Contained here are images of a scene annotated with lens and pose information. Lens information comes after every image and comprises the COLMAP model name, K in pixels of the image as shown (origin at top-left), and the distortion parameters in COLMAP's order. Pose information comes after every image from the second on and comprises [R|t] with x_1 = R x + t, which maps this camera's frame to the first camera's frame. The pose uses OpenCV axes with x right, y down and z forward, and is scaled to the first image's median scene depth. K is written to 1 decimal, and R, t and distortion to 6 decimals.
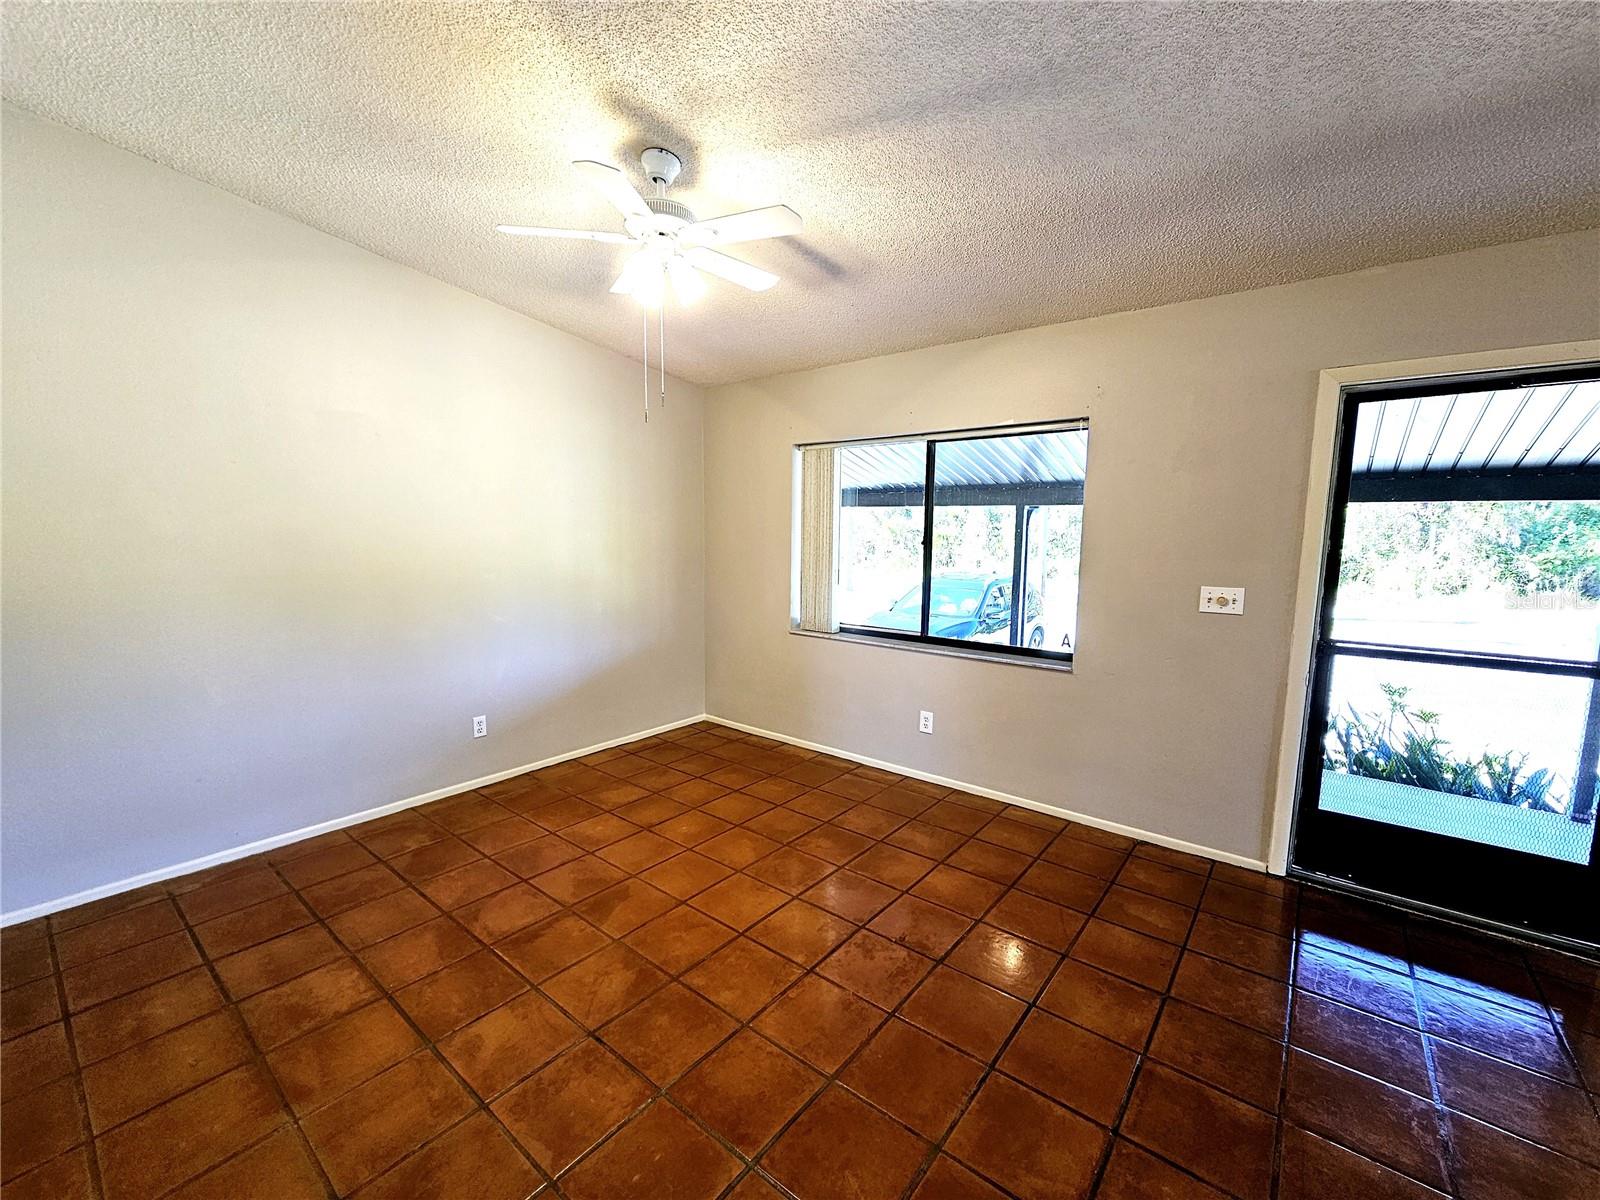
lens RADIAL K [[654.9, 0, 794.8], [0, 654.9, 615.6], [0, 0, 1]] dist [-0.000161, 0.000078]
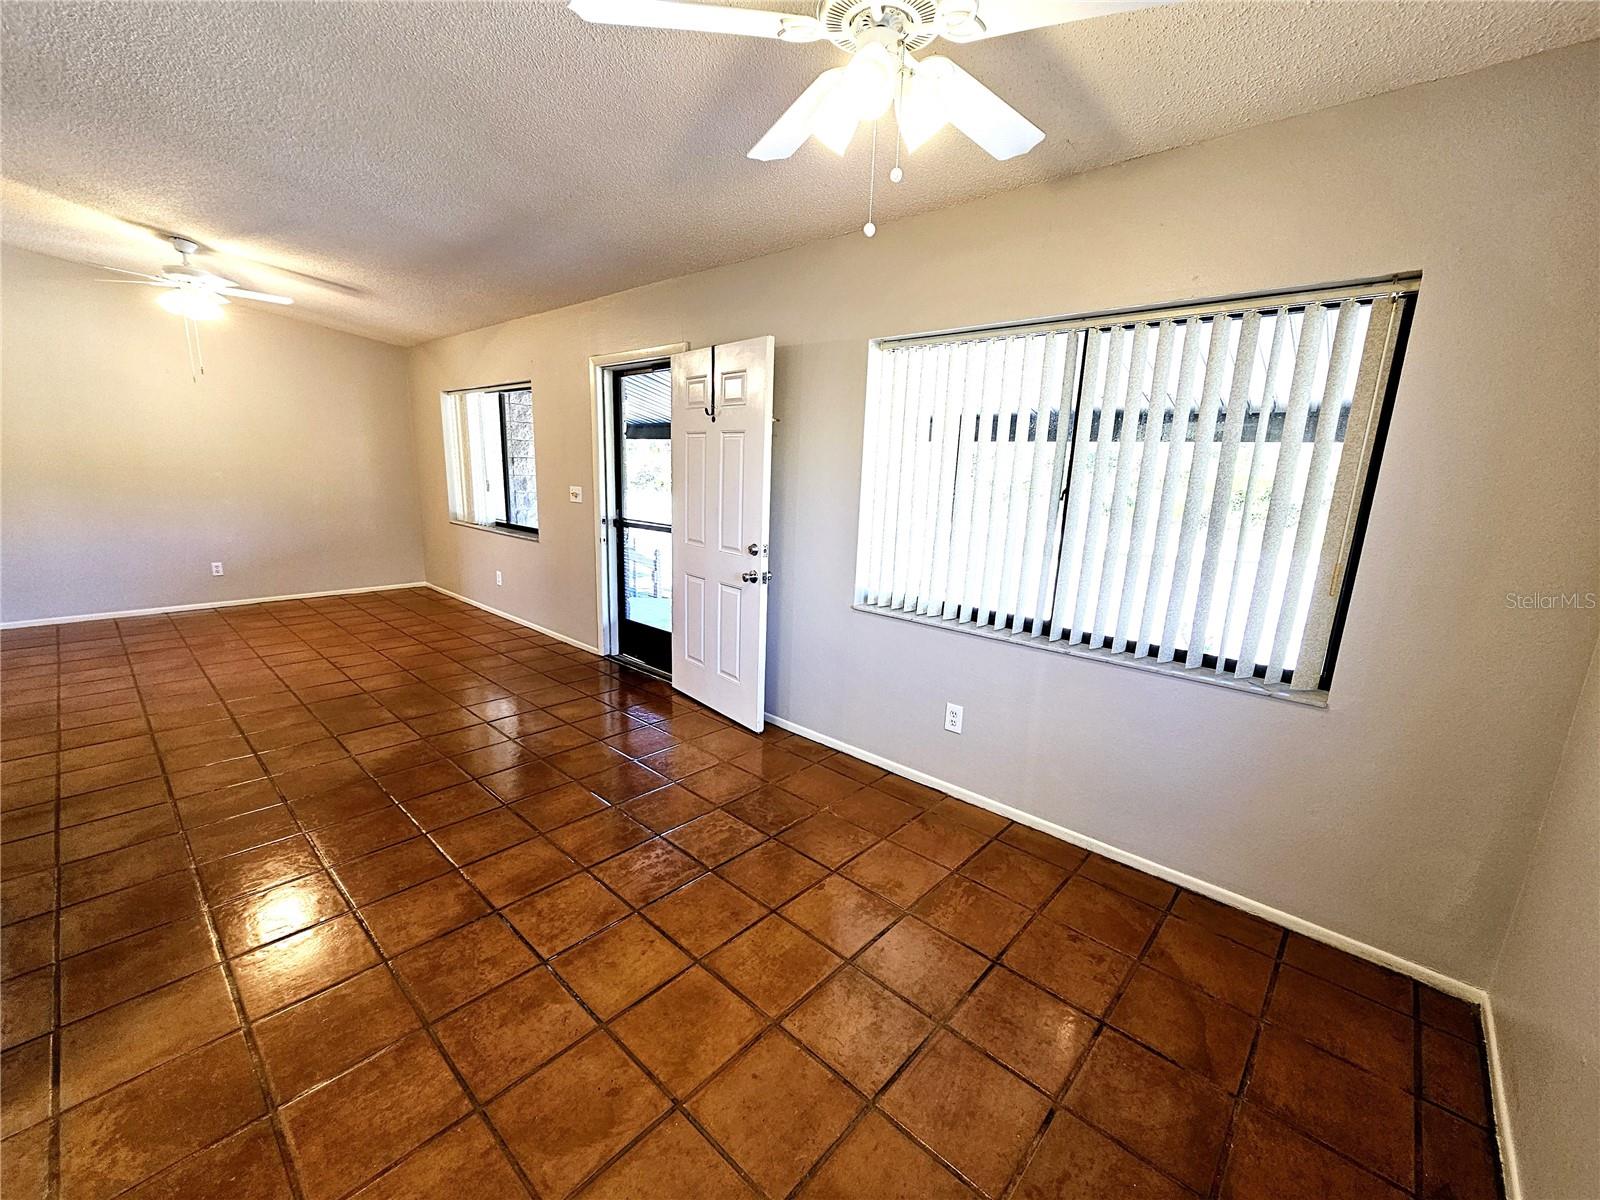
lens RADIAL K [[654.9, 0, 794.6], [0, 654.9, 610.4], [0, 0, 1]] dist [-0.000161, 0.000078]
pose [[0.997831, 0.038028, -0.053726, 1.296716], [-0.033359, 0.995799, 0.085271, 0.110513], [0.056743, -0.083294, 0.994908, -0.661833]]
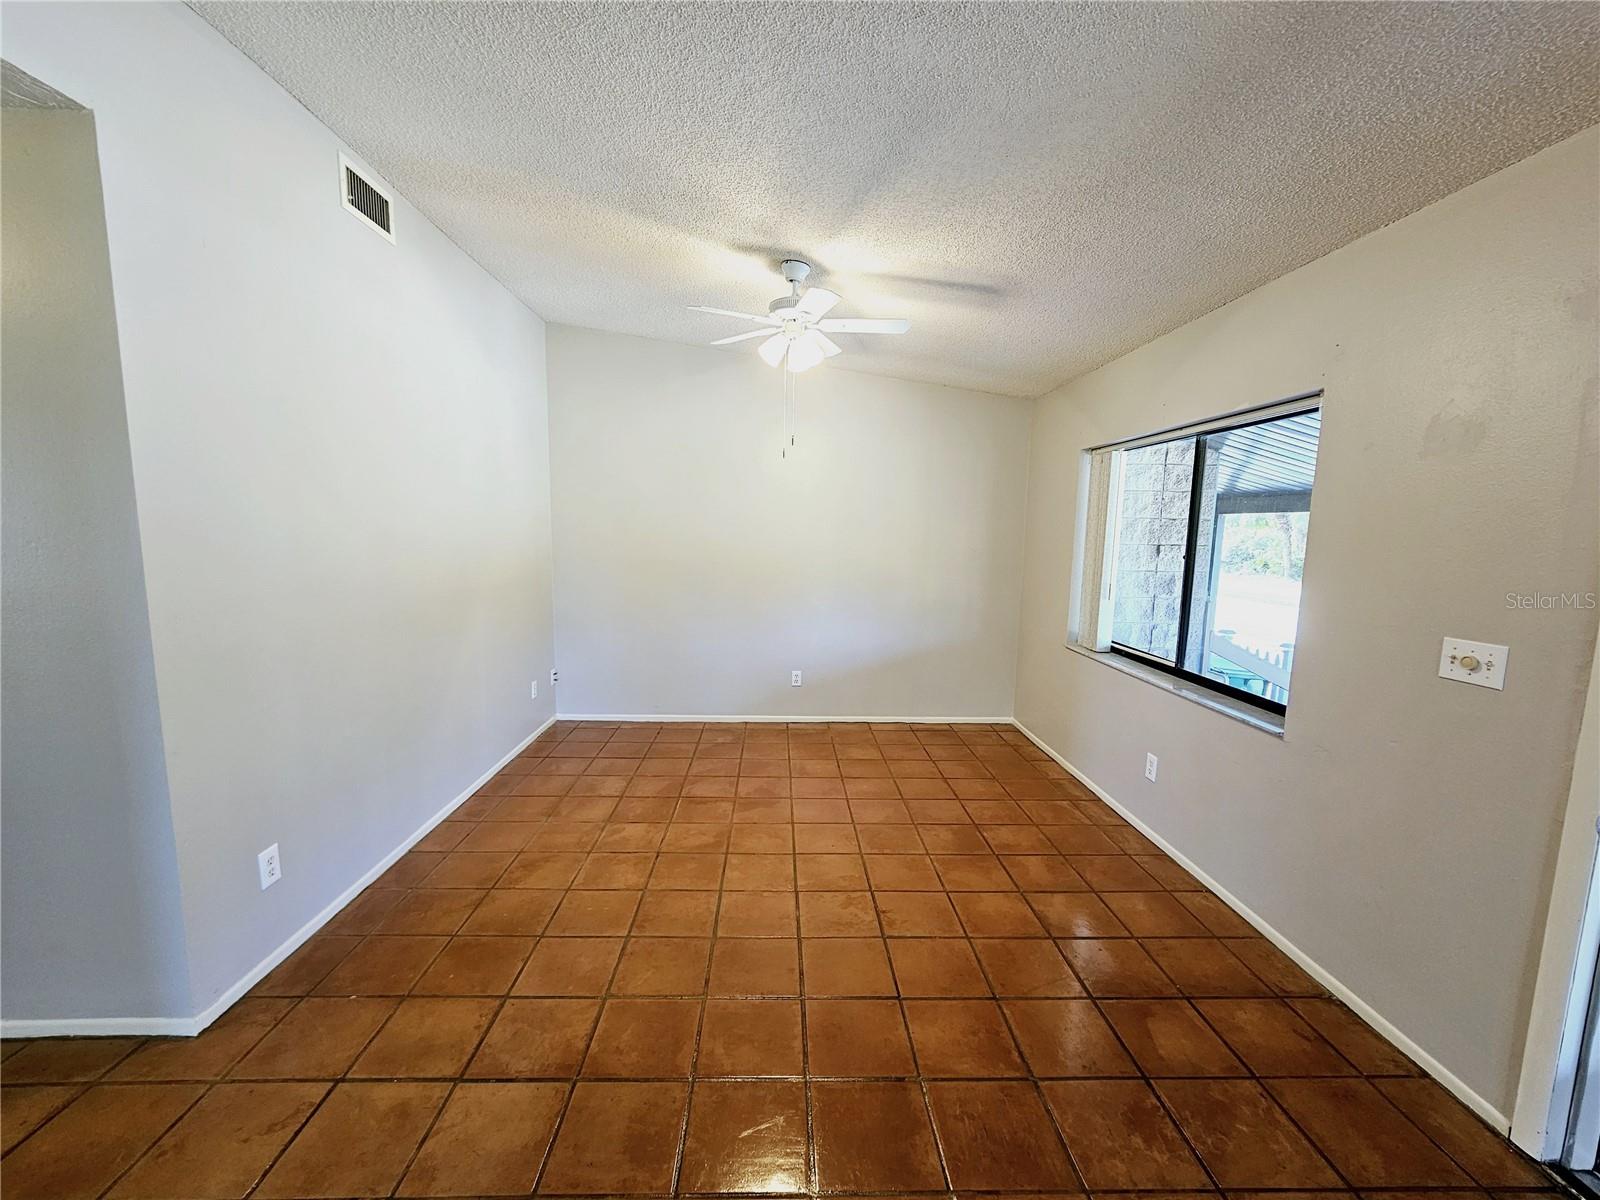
lens RADIAL K [[654.9, 0, 799.0], [0, 654.9, 611.3], [0, 0, 1]] dist [-0.000161, 0.000078]
pose [[0.657003, 0.098788, -0.747387, 0.681568], [-0.110984, 0.993250, 0.033723, -0.021167], [0.745674, 0.060792, 0.663532, 0.110043]]
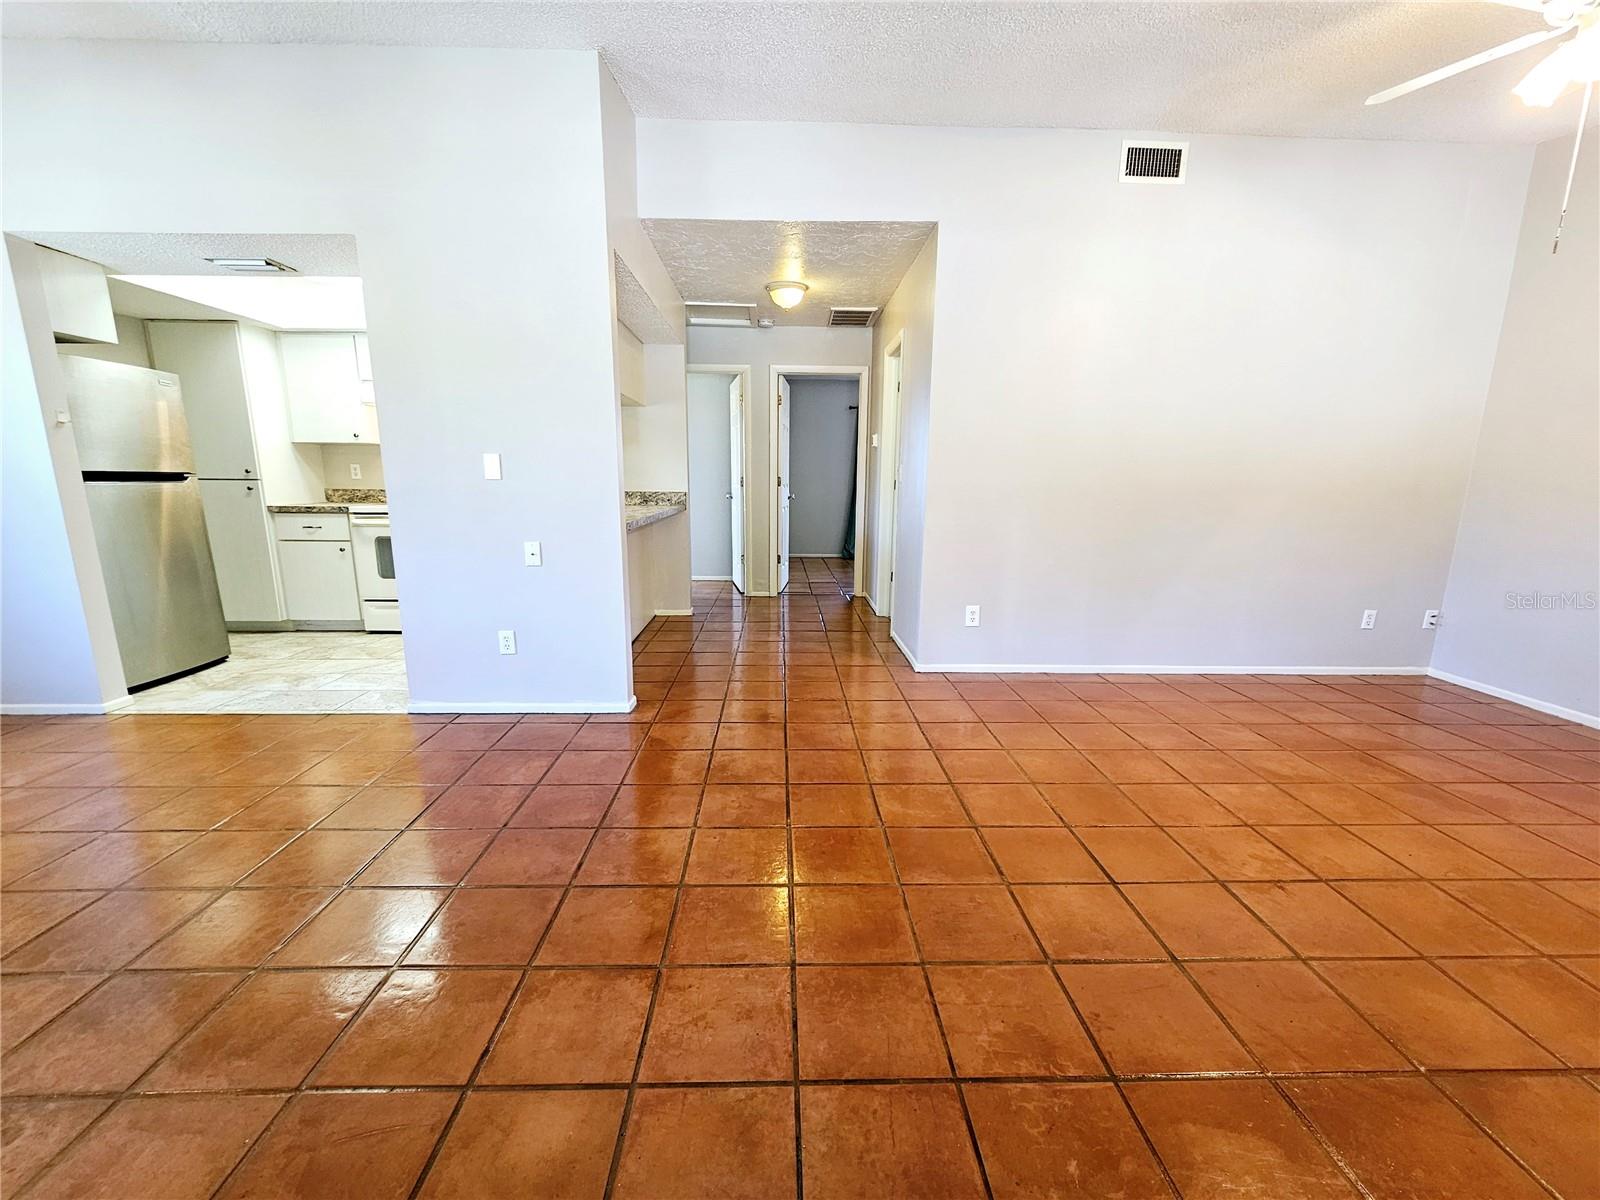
lens RADIAL K [[654.9, 0, 800.0], [0, 654.9, 608.0], [0, 0, 1]] dist [-0.000161, 0.000078]
pose [[-0.751191, 0.113409, -0.650269, 0.884477], [-0.105874, 0.951675, 0.288281, -0.000684], [0.651539, 0.285401, -0.702883, 0.877692]]
